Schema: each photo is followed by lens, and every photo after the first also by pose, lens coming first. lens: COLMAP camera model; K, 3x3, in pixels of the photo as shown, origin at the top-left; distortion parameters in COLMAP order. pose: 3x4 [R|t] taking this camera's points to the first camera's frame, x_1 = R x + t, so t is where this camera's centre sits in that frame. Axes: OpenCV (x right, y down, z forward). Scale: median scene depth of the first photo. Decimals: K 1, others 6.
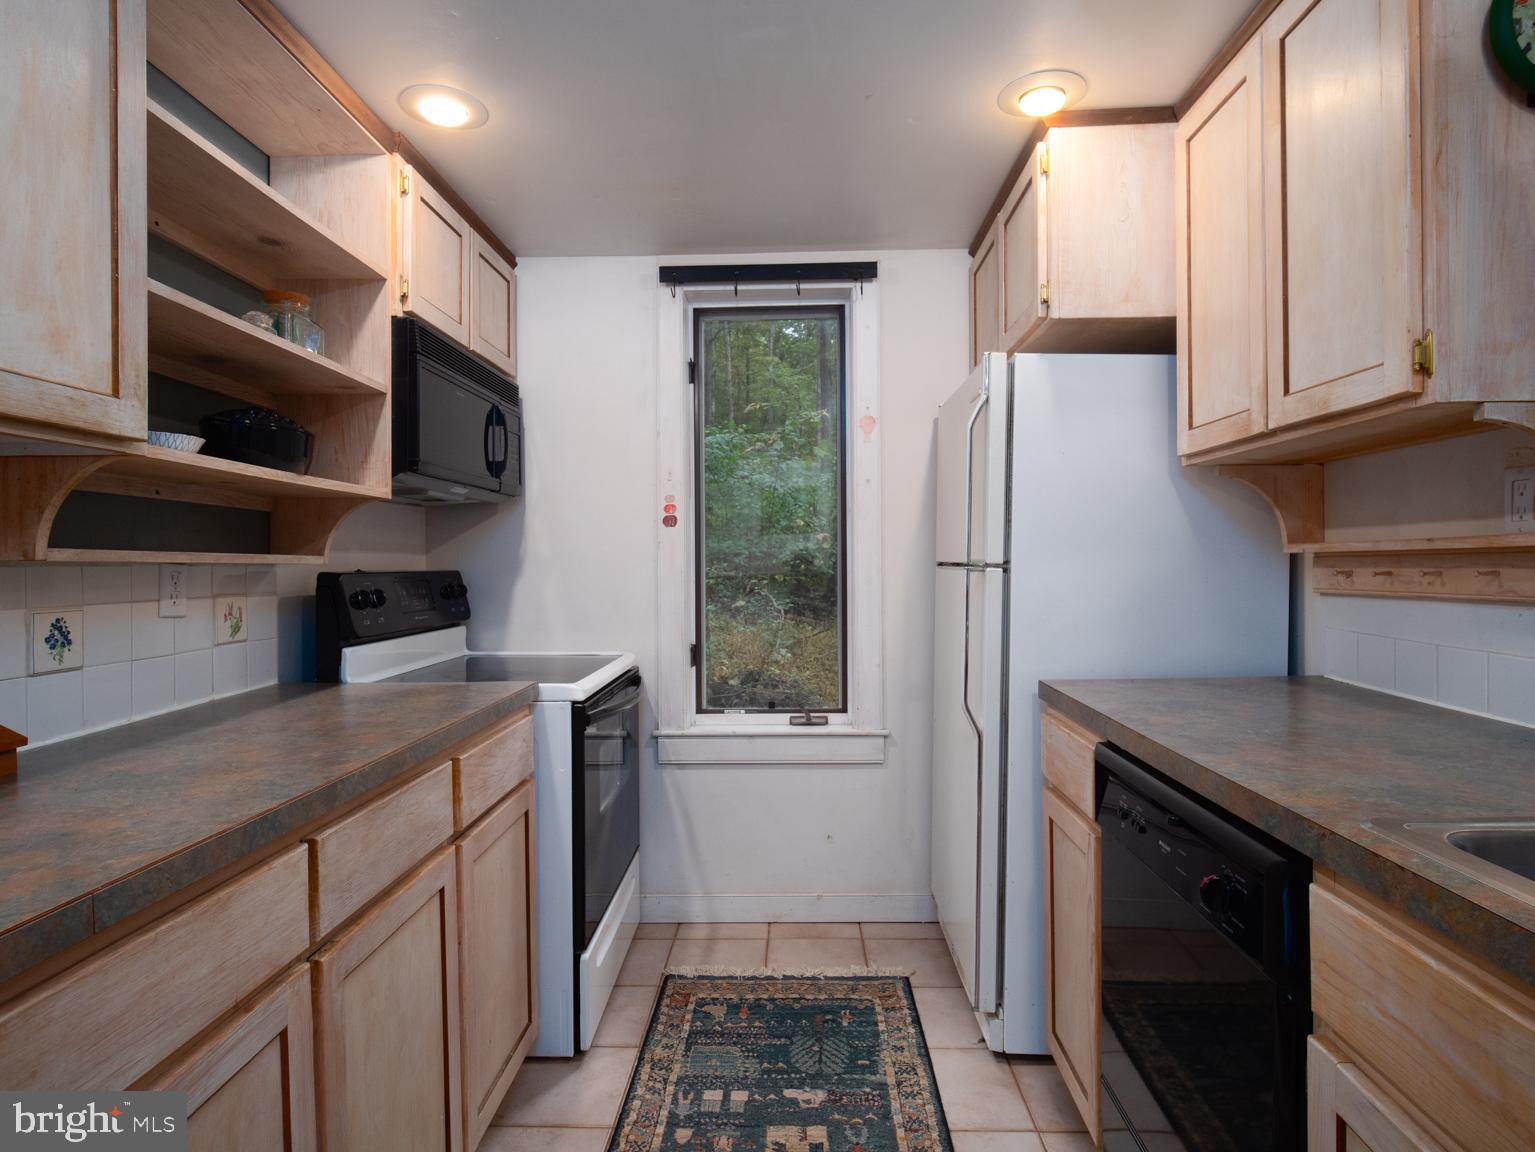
lens RADIAL K [[834.7, 0, 771.7], [0, 834.7, 564.5], [0, 0, 1]] dist [-0.002045, -0.002925]
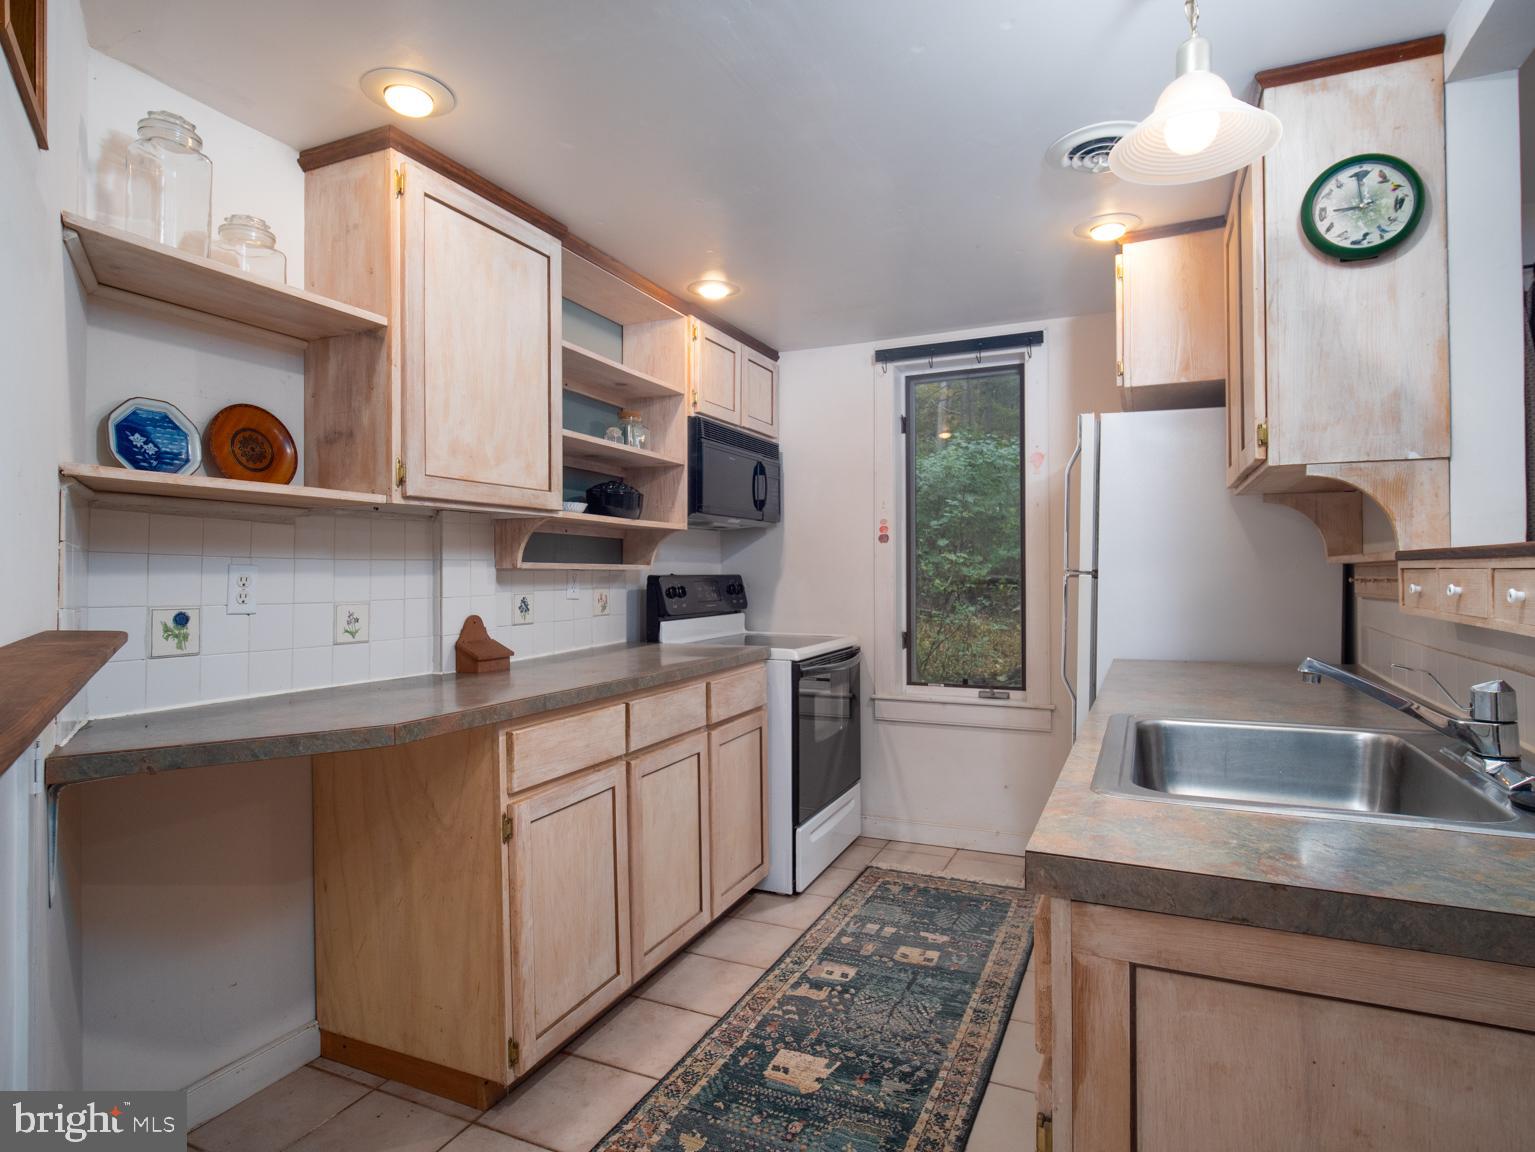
lens RADIAL K [[834.7, 0, 771.6], [0, 834.7, 565.3], [0, 0, 1]] dist [-0.002045, -0.002925]
pose [[0.923635, 0.001243, -0.383272, 0.311181], [-0.003532, 0.999980, -0.005269, -0.001924], [0.383258, 0.006220, 0.923620, -0.423367]]
